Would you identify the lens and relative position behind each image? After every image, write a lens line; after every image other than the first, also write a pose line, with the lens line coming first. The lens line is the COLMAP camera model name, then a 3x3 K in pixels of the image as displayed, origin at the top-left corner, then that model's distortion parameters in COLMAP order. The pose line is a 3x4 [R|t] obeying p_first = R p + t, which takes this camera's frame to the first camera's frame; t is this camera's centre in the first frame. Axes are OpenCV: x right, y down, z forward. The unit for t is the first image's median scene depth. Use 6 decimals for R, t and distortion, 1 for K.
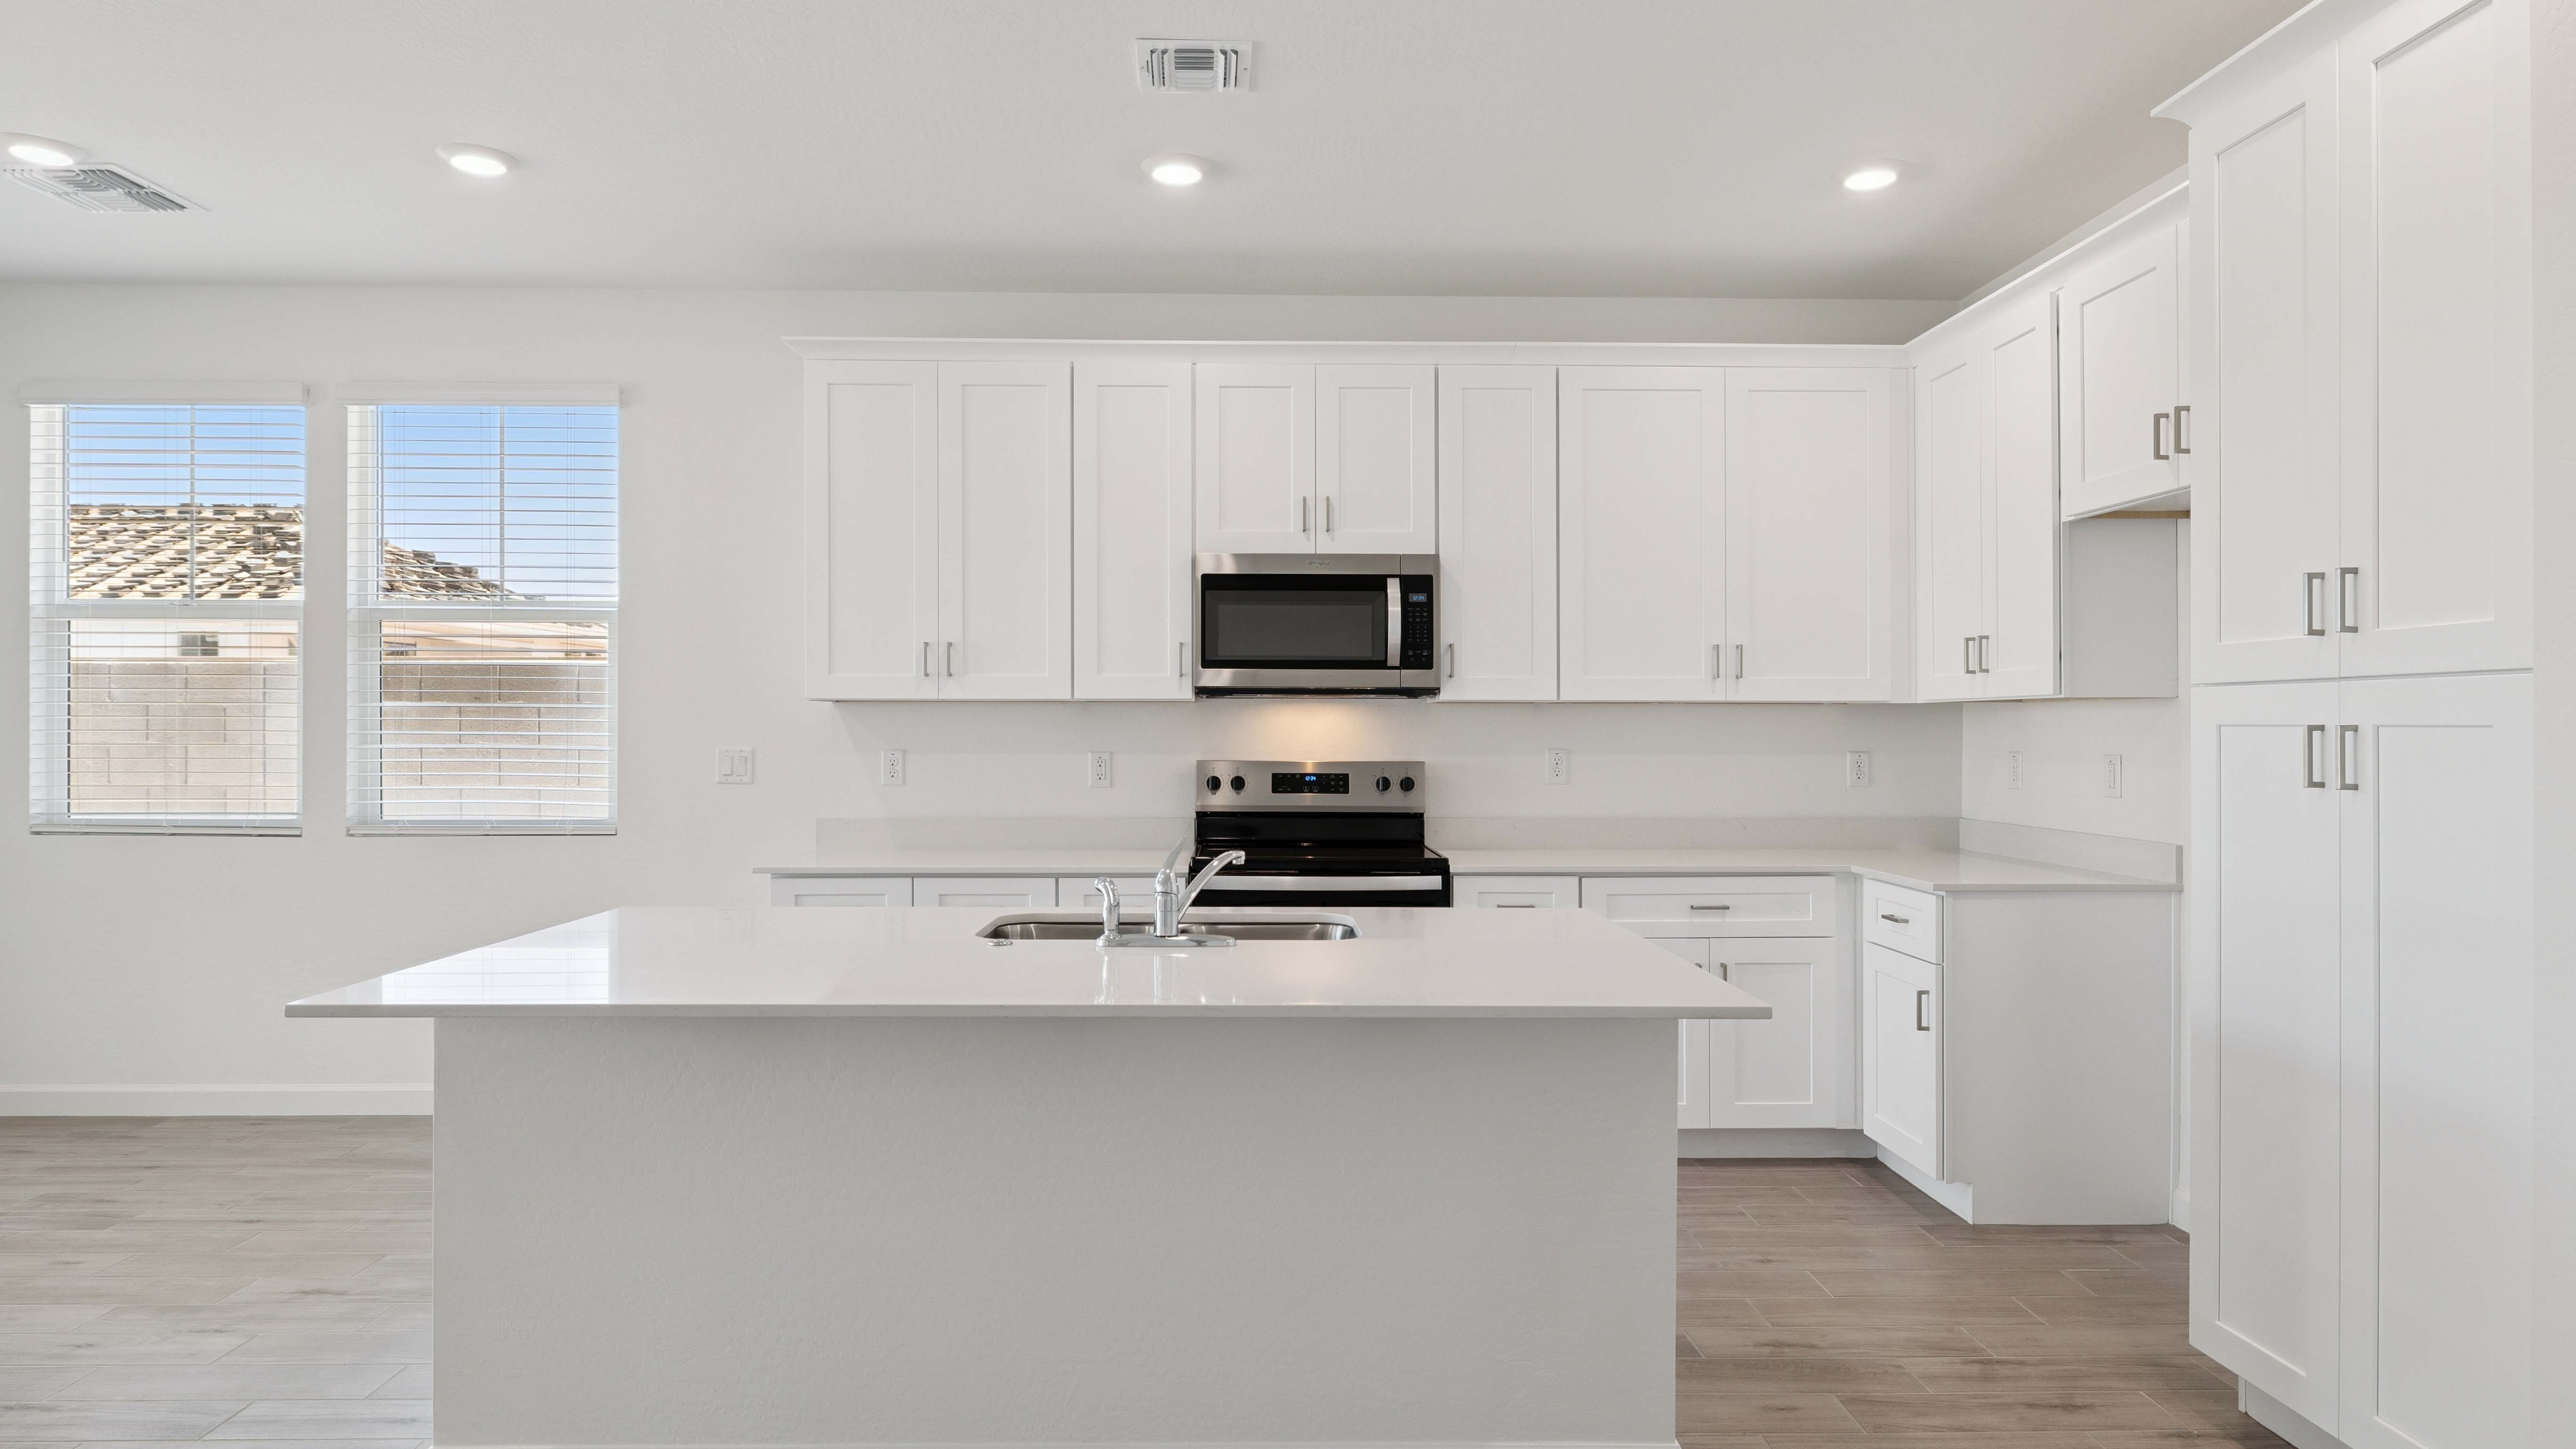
lens RADIAL K [[1442.1, 0, 1287.5], [0, 1442.1, 723.3], [0, 0, 1]] dist [-0.026522, 0.001334]
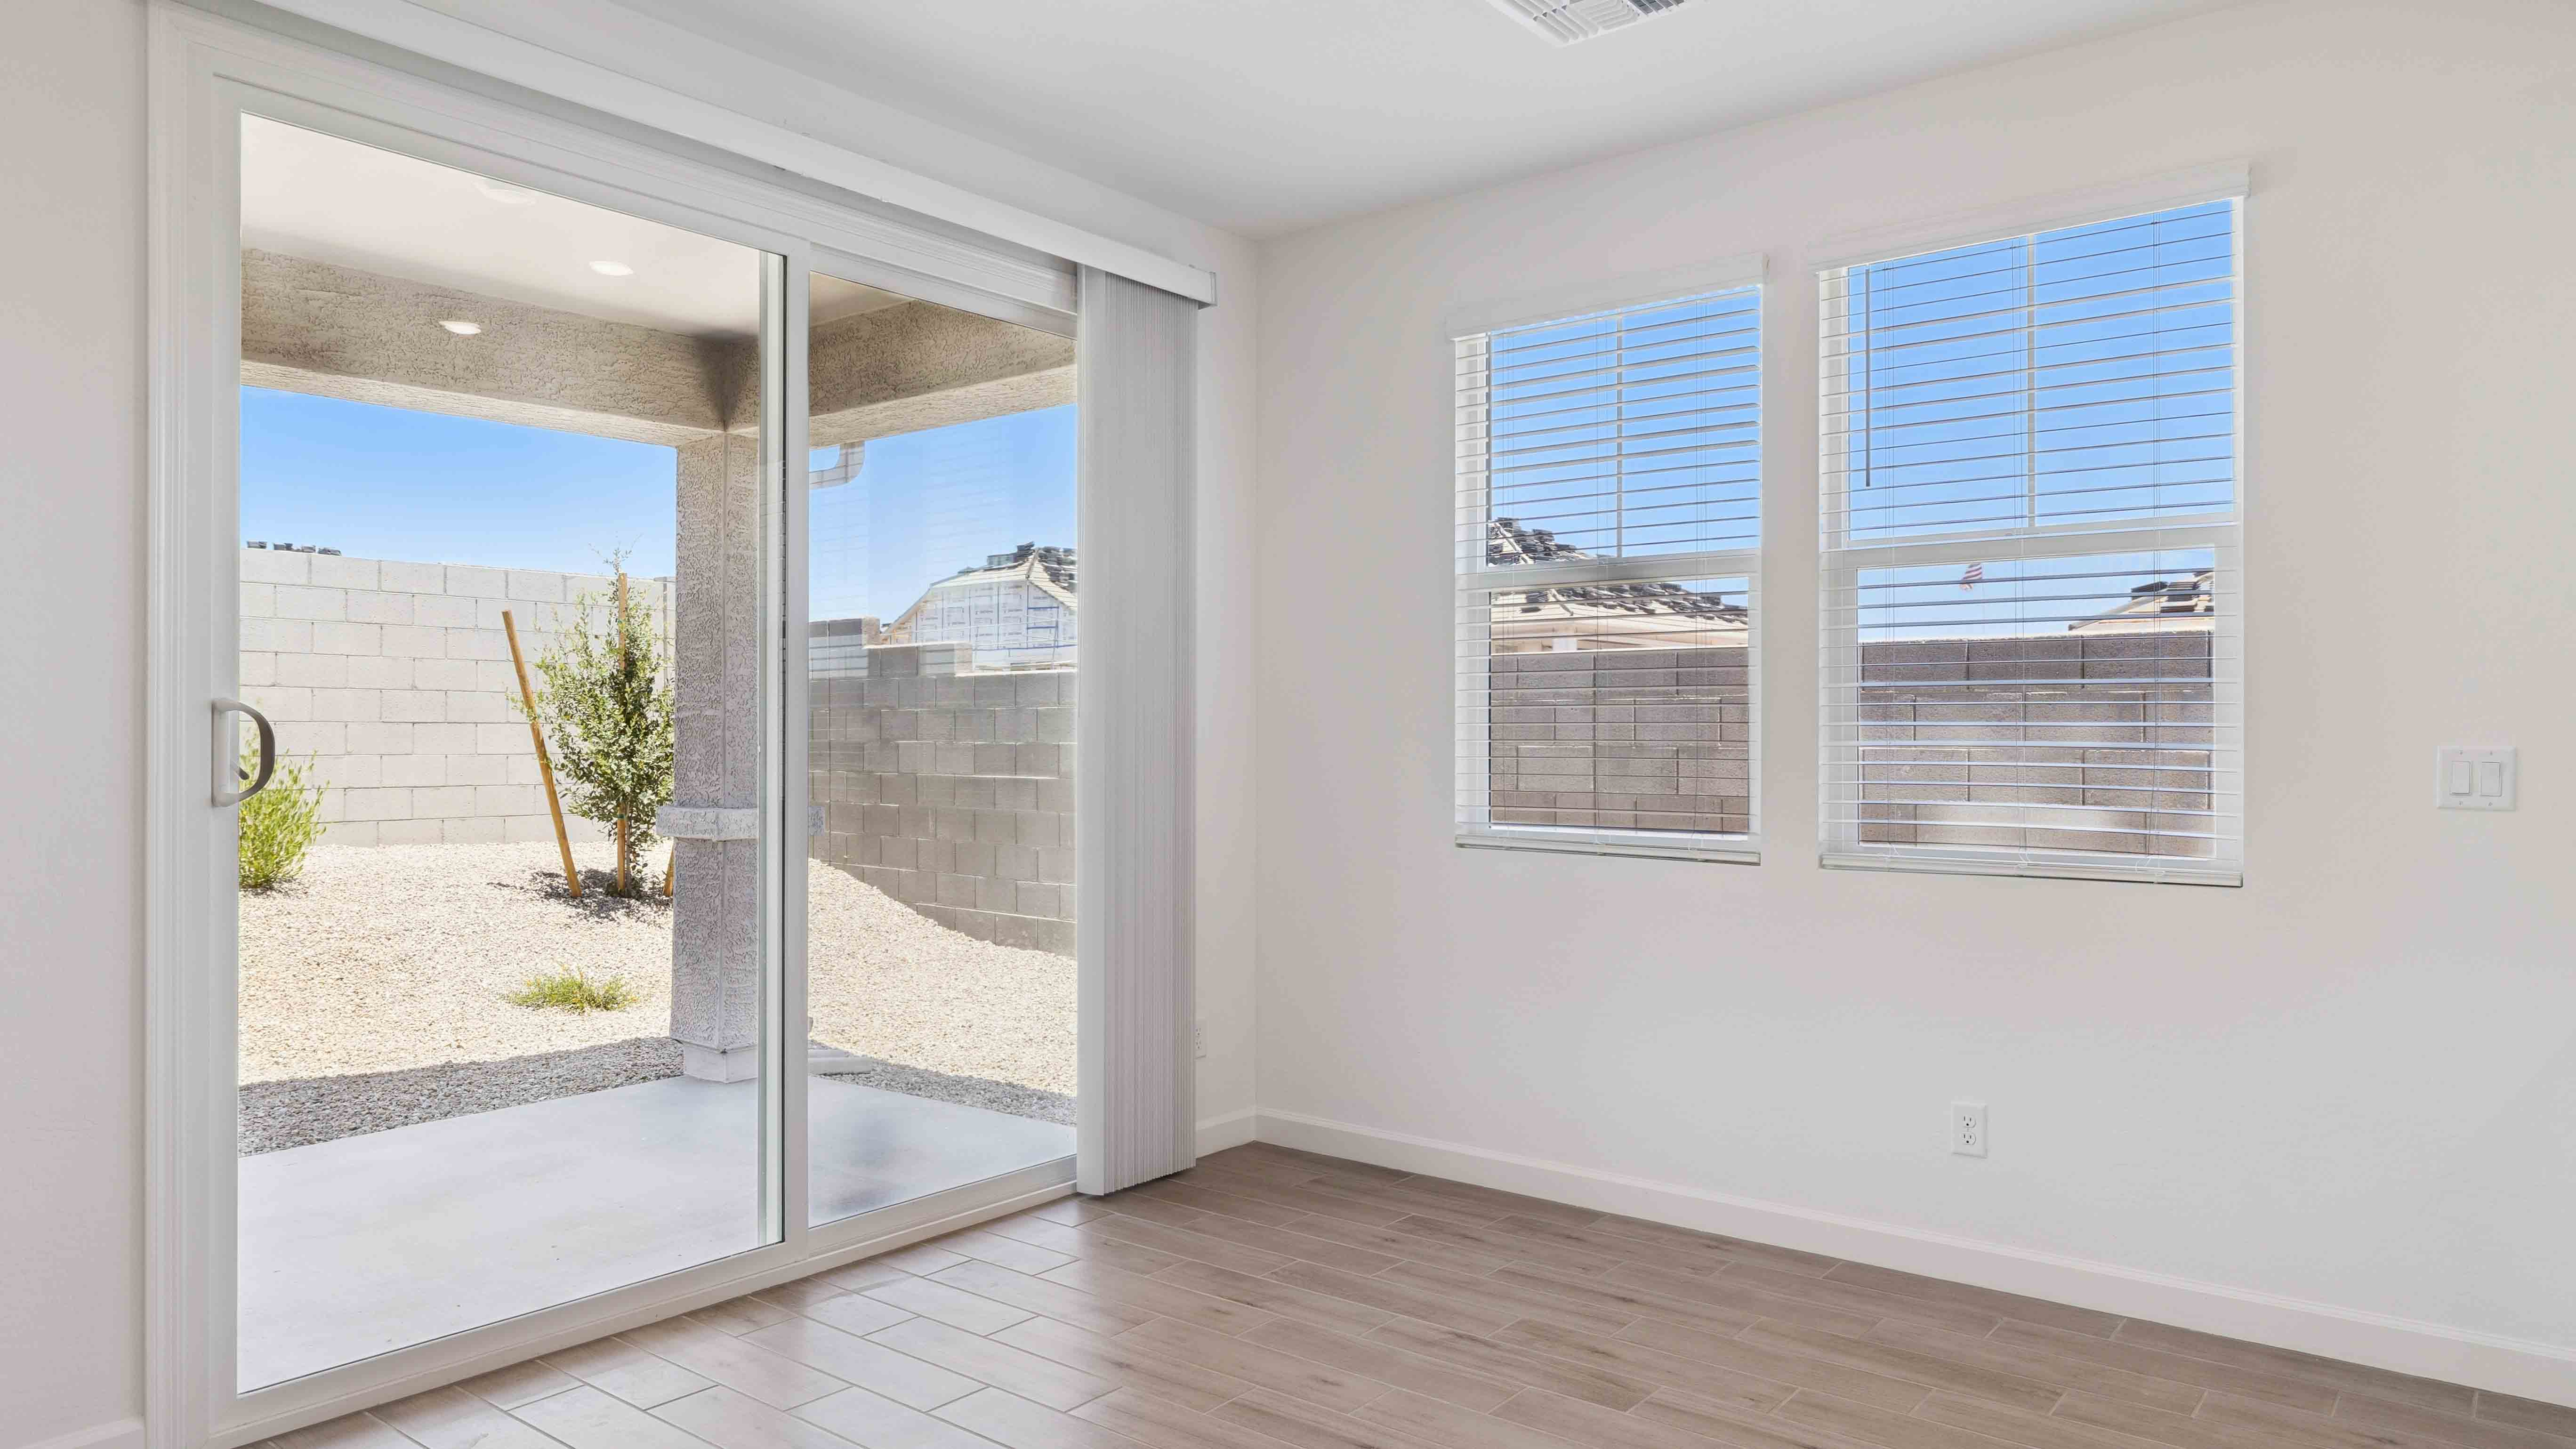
lens RADIAL K [[1578.2, 0, 1276.4], [0, 1578.2, 736.4], [0, 0, 1]] dist [-0.019111, 0.000678]
pose [[0.747065, -0.000755, -0.664751, -0.339328], [0.002377, 0.999996, 0.001535, 0.010908], [0.664747, -0.002726, 0.747064, 0.221424]]
